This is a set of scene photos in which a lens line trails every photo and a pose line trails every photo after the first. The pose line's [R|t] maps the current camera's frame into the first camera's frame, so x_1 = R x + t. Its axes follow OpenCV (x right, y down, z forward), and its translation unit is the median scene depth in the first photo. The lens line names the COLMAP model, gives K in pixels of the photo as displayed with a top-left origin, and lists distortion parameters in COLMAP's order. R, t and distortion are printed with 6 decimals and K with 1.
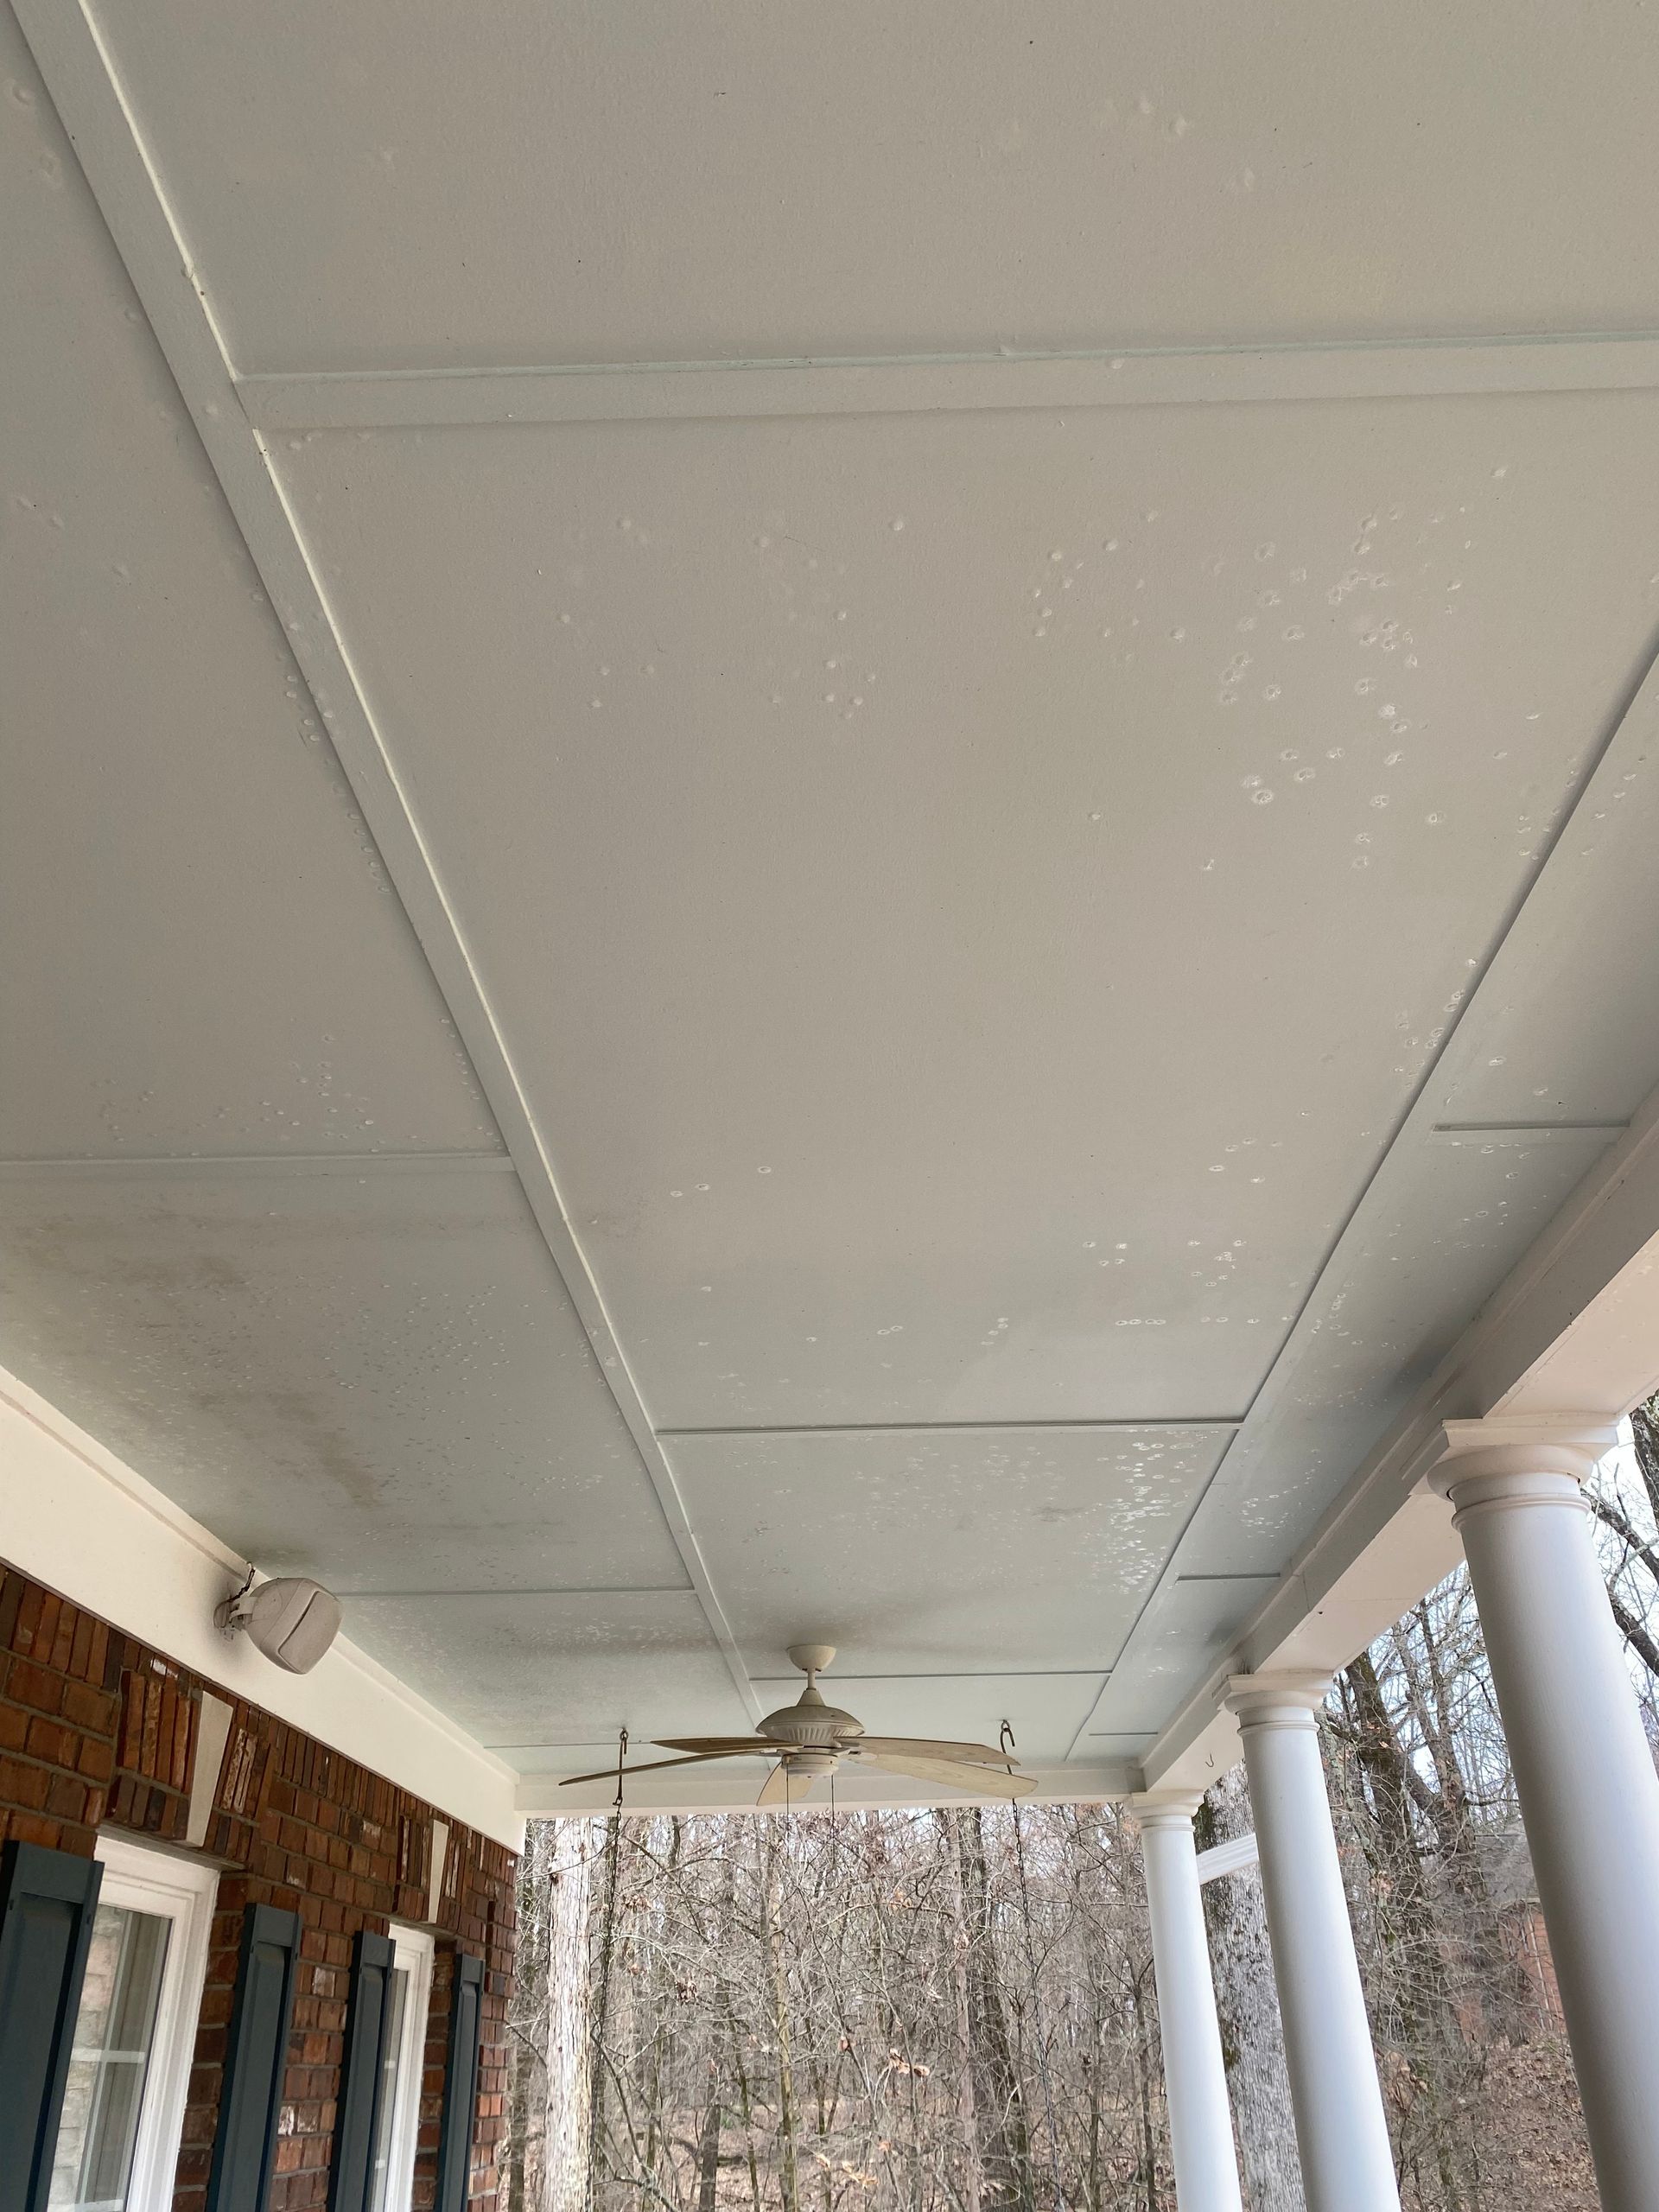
lens RADIAL K [[1715.9, 0, 840.0], [0, 1715.9, 1070.6], [0, 0, 1]] dist [0.010423, 0.000406]
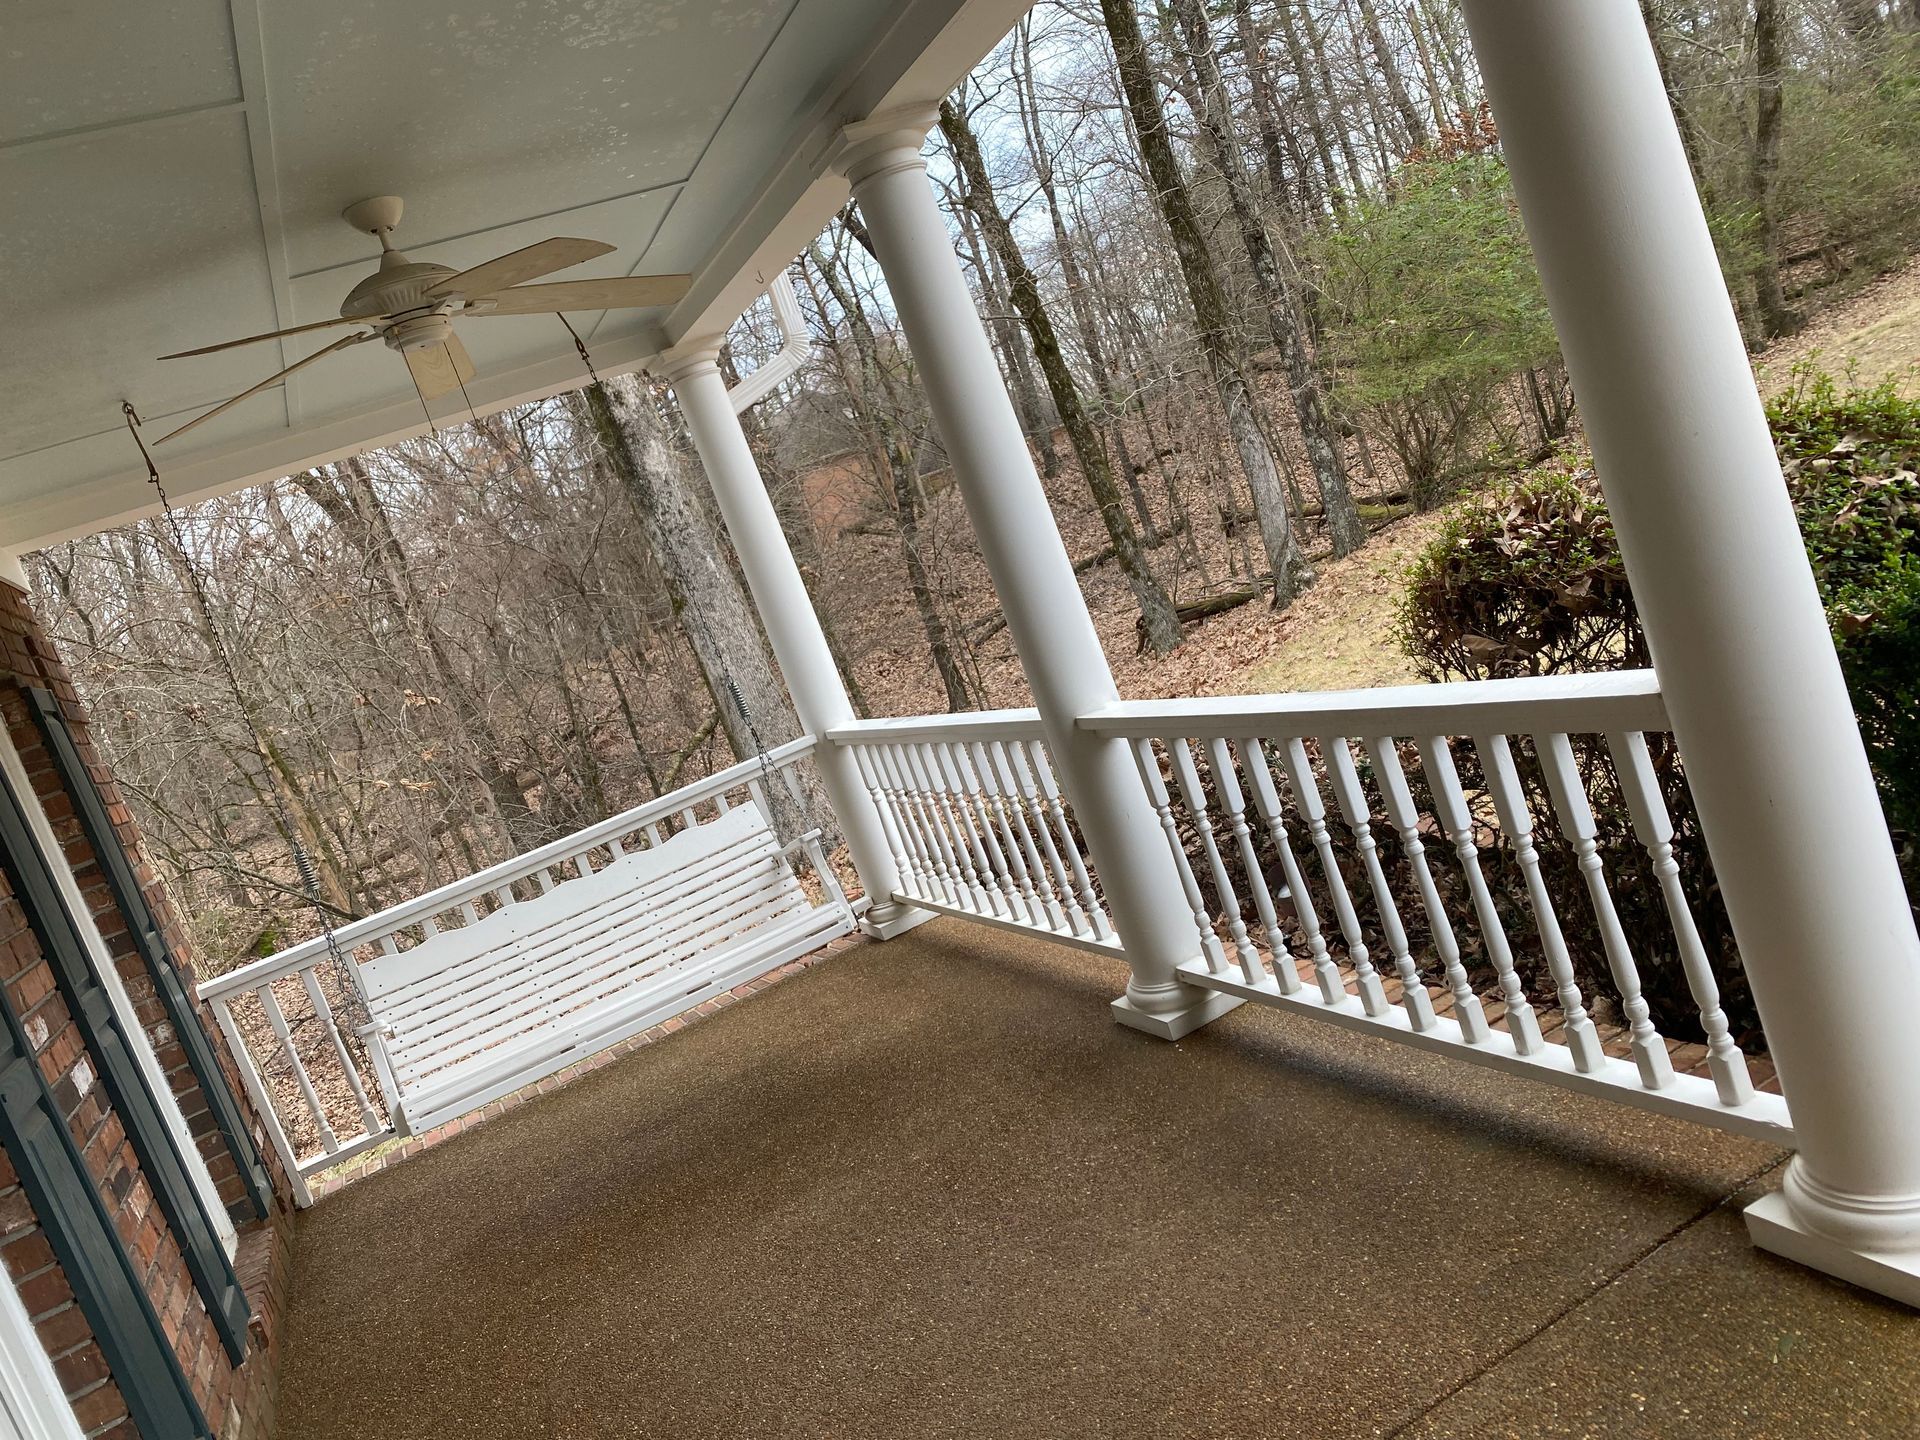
lens RADIAL K [[1482.2, 0, 960.0], [0, 1482.2, 720.0], [0, 0, 1]] dist [0.022592, -0.013206]
pose [[0.850820, -0.347935, 0.393760, -0.110479], [0.077476, 0.824243, 0.560911, 0.121878], [-0.519715, -0.446728, 0.728238, 0.166736]]
